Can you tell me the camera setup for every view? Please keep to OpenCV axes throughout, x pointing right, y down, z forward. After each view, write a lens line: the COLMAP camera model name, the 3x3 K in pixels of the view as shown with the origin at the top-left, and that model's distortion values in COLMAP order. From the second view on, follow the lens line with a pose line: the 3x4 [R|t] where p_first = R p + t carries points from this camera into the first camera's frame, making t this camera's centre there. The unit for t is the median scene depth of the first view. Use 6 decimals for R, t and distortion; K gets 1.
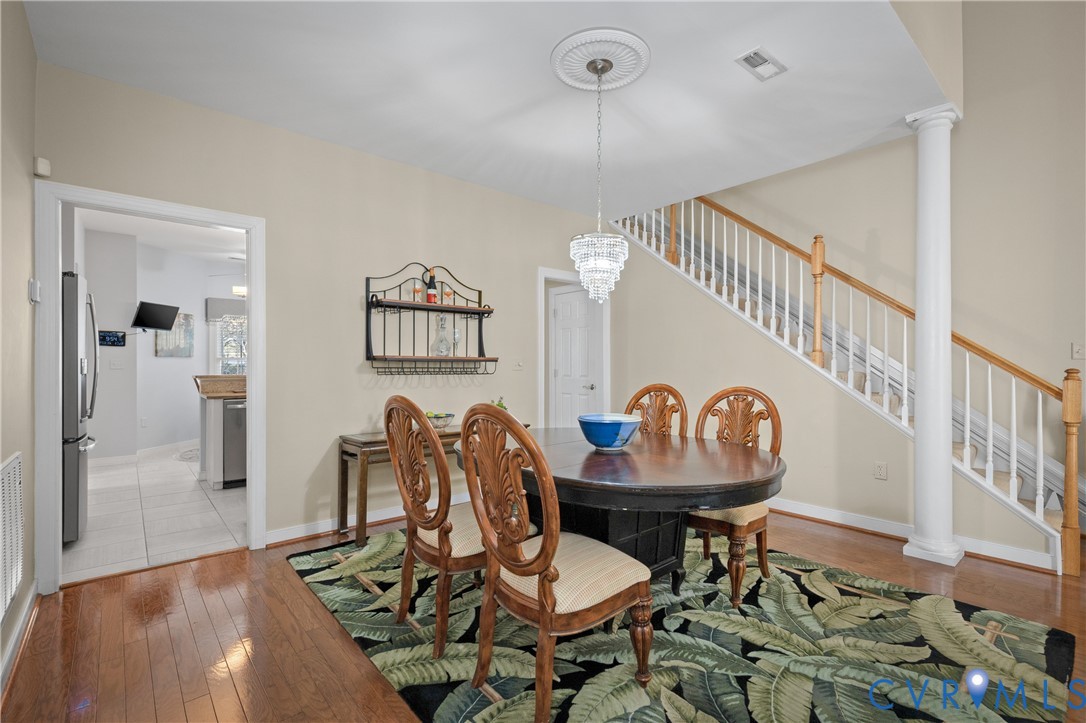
lens RADIAL K [[503.1, 0, 549.3], [0, 503.1, 345.5], [0, 0, 1]] dist [0.008500, -0.000226]
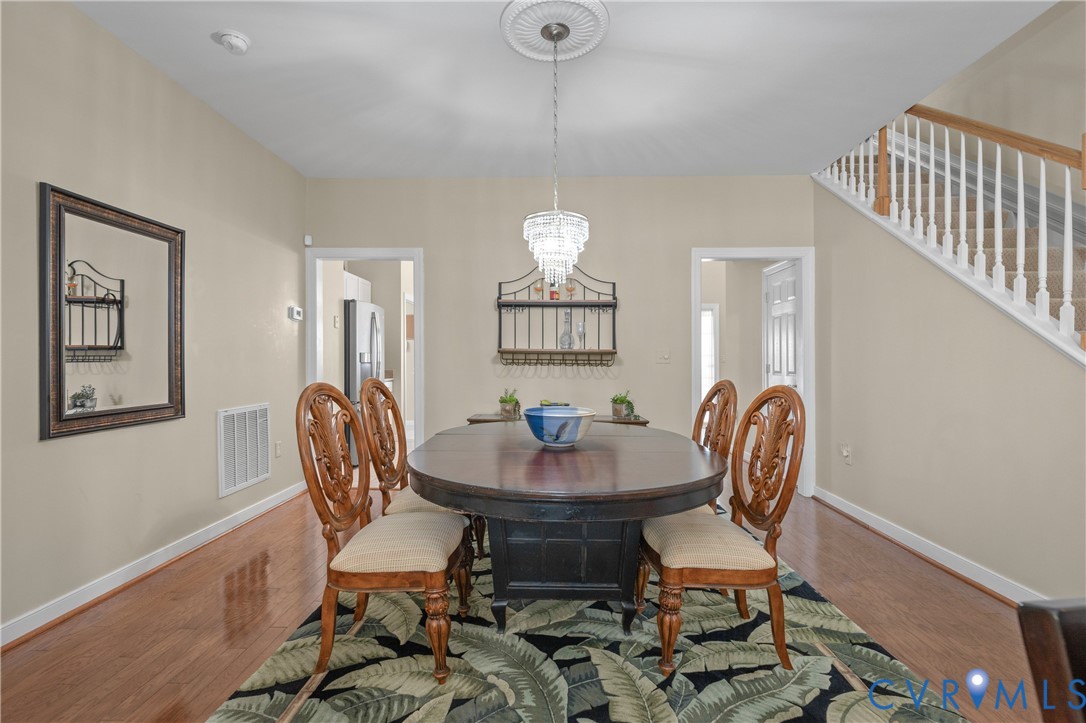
lens RADIAL K [[490.3, 0, 538.6], [0, 490.3, 346.1], [0, 0, 1]] dist [0.003765, -0.000034]
pose [[0.725762, -0.018398, -0.687699, 0.500351], [0.020504, 0.999777, -0.005109, 0.020981], [0.687640, -0.010393, 0.725977, 0.232578]]
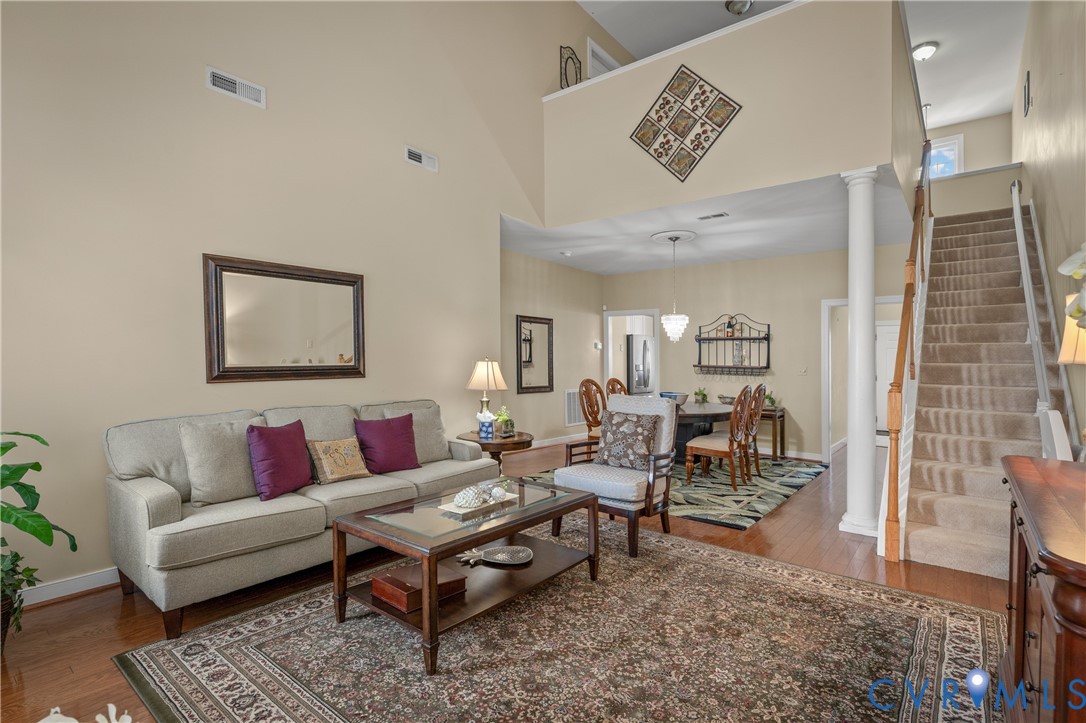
lens RADIAL K [[520.0, 0, 543.0], [0, 520.0, 361.5], [0, 0, 1]] dist [-0.000886, -0.000779]
pose [[0.158625, 0.001579, -0.987338, 1.649855], [0.017465, 0.999838, 0.004405, -0.013943], [0.987184, -0.017943, 0.158571, 0.034680]]
